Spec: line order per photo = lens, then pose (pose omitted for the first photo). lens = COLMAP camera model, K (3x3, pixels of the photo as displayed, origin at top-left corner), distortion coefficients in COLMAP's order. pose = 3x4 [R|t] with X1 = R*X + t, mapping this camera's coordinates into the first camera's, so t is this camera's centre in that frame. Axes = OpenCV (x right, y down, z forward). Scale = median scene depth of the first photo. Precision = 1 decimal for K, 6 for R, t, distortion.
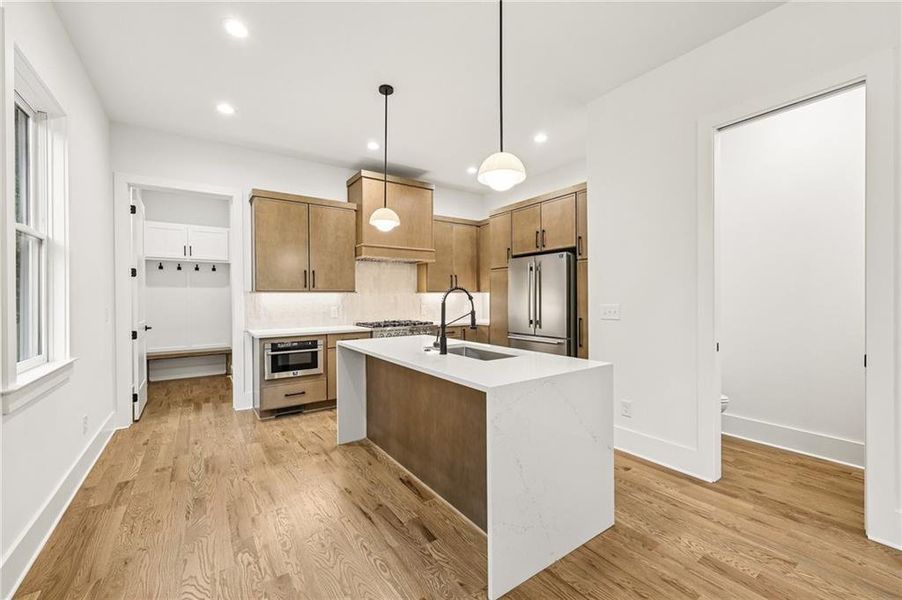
lens RADIAL K [[370.5, 0, 452.8], [0, 370.5, 296.3], [0, 0, 1]] dist [0.002386, 0.000210]
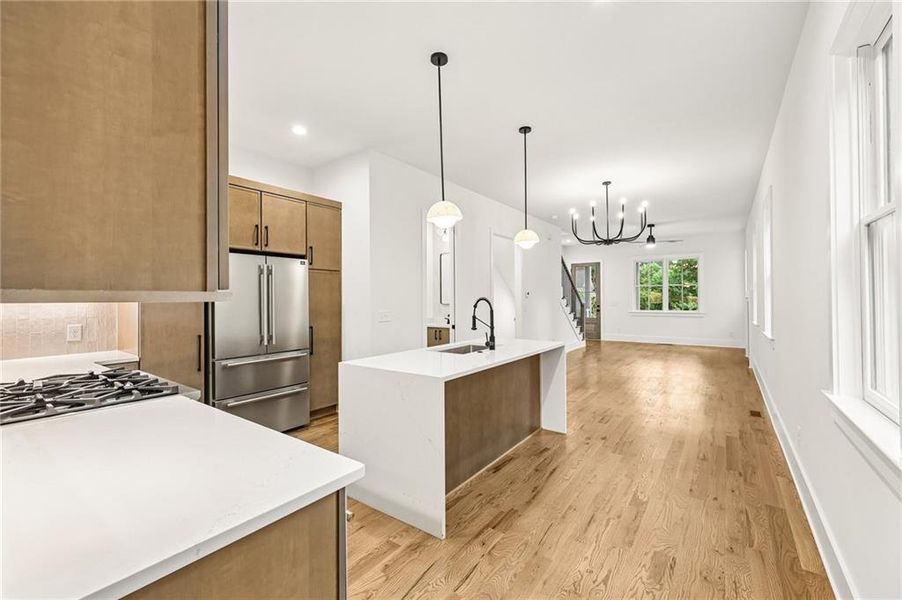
lens RADIAL K [[370.5, 0, 452.4], [0, 370.5, 297.2], [0, 0, 1]] dist [0.002386, 0.000210]
pose [[-0.325663, 0.010901, 0.945423, -0.715944], [0.004332, 0.999940, -0.010037, -0.009372], [-0.945476, 0.000827, -0.325690, 0.923235]]
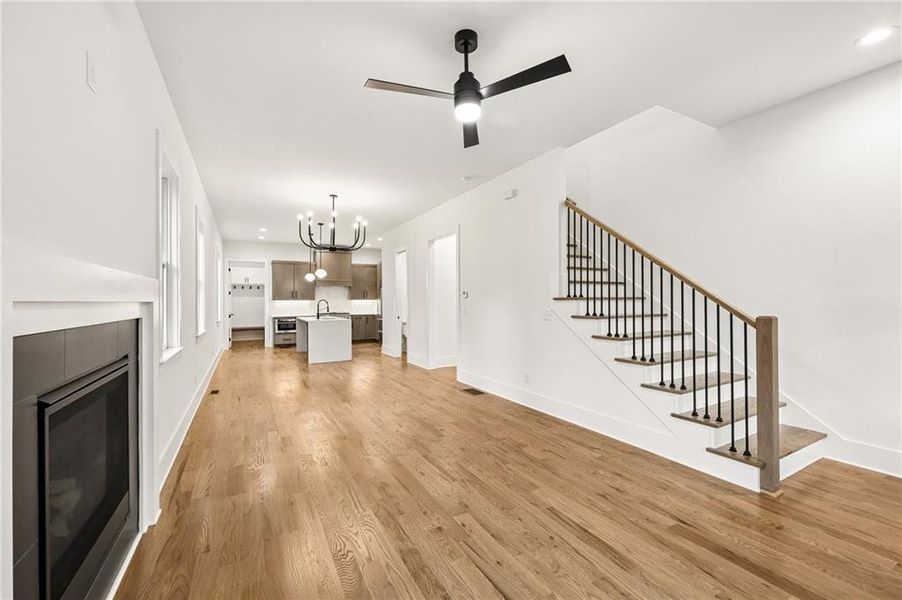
lens RADIAL K [[370.5, 0, 443.0], [0, 370.5, 297.0], [0, 0, 1]] dist [0.002386, 0.000210]
pose [[0.993265, -0.002118, -0.115847, 0.904705], [0.001778, 0.999994, -0.003032, -0.022567], [0.115853, 0.002806, 0.993262, -1.366124]]
